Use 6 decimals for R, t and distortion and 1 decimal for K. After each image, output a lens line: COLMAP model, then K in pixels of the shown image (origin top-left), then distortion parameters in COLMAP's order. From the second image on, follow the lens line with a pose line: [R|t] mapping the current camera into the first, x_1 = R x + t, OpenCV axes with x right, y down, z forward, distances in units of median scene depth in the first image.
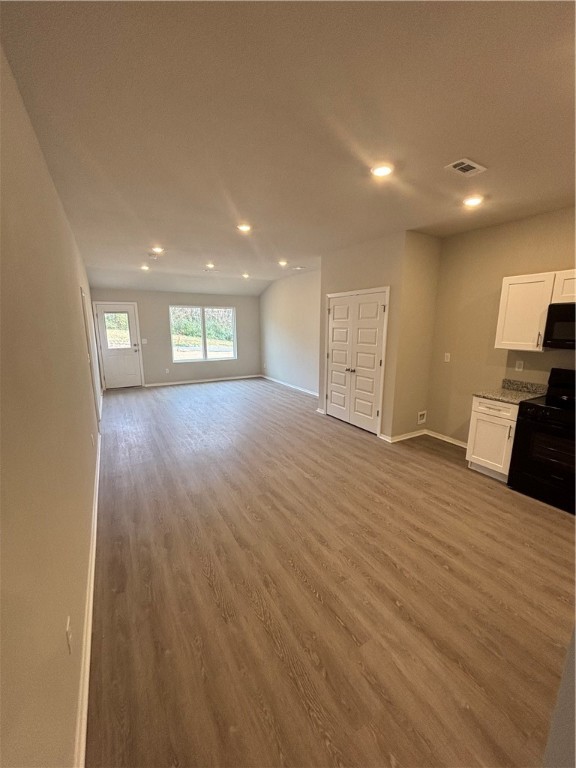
lens RADIAL K [[308.2, 0, 290.9], [0, 308.2, 383.6], [0, 0, 1]] dist [0.001131, 0.000302]
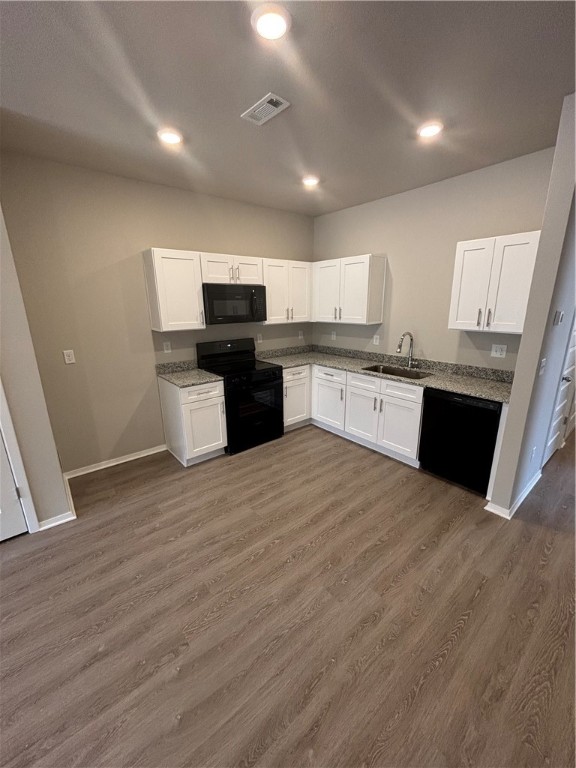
lens RADIAL K [[308.2, 0, 290.9], [0, 308.2, 383.6], [0, 0, 1]] dist [0.001131, 0.000302]
pose [[-0.164248, -0.258082, 0.952059, -0.284879], [0.202834, 0.935705, 0.288641, -0.162772], [-0.965340, 0.240518, -0.101340, 0.812536]]
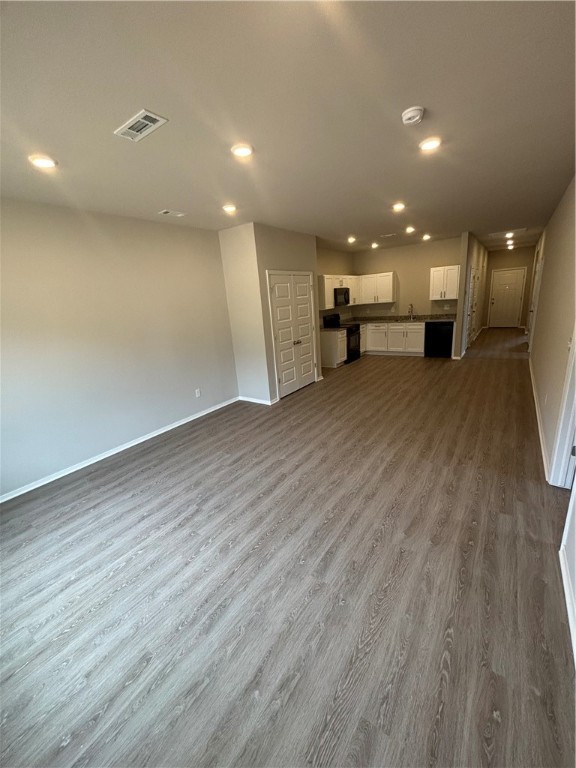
lens RADIAL K [[308.2, 0, 290.9], [0, 308.2, 383.6], [0, 0, 1]] dist [0.001131, 0.000302]
pose [[-0.415348, -0.218212, 0.883102, -1.246540], [0.247140, 0.907218, 0.340408, -0.445424], [-0.875447, 0.359638, -0.322882, 2.157786]]
